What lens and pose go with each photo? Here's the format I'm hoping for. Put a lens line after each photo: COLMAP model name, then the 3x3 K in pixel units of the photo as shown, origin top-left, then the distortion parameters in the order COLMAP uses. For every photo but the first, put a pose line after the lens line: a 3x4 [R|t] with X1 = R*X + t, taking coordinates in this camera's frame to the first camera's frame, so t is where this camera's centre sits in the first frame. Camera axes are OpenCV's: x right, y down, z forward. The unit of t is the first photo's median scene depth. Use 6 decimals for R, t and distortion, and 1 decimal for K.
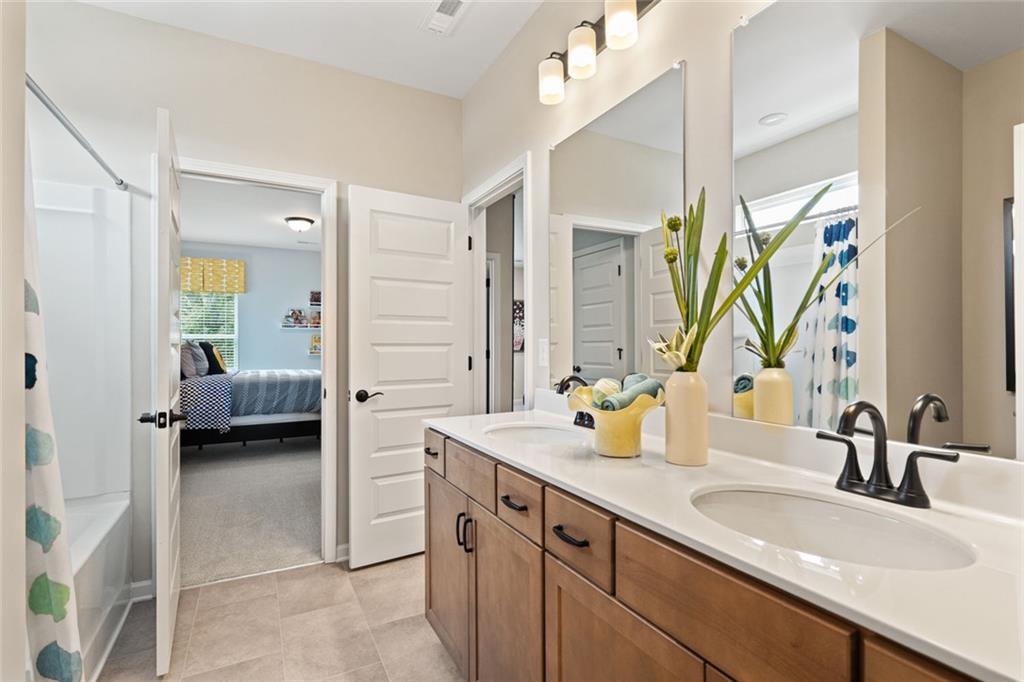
lens RADIAL K [[463.6, 0, 512.0], [0, 463.6, 341.3], [0, 0, 1]] dist [-0.008015, -0.000393]
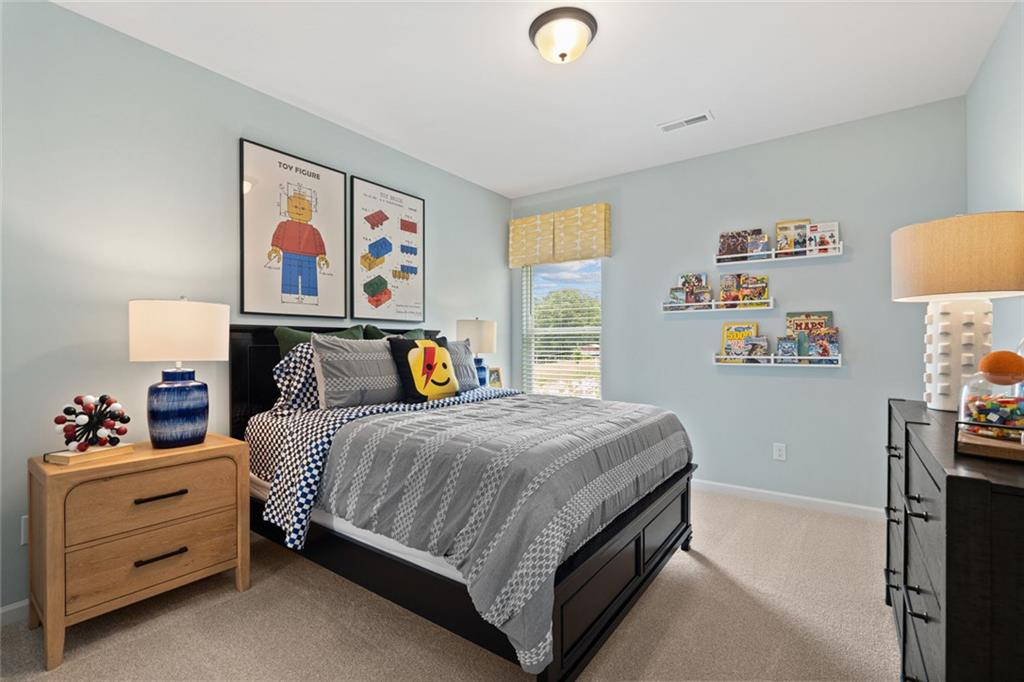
lens RADIAL K [[463.6, 0, 507.4], [0, 463.6, 344.9], [0, 0, 1]] dist [-0.008015, -0.000393]
pose [[0.420964, 0.000532, -0.907077, -0.091206], [0.005454, 0.999980, 0.003117, 0.005810], [0.907061, -0.006259, 0.420953, 0.608293]]
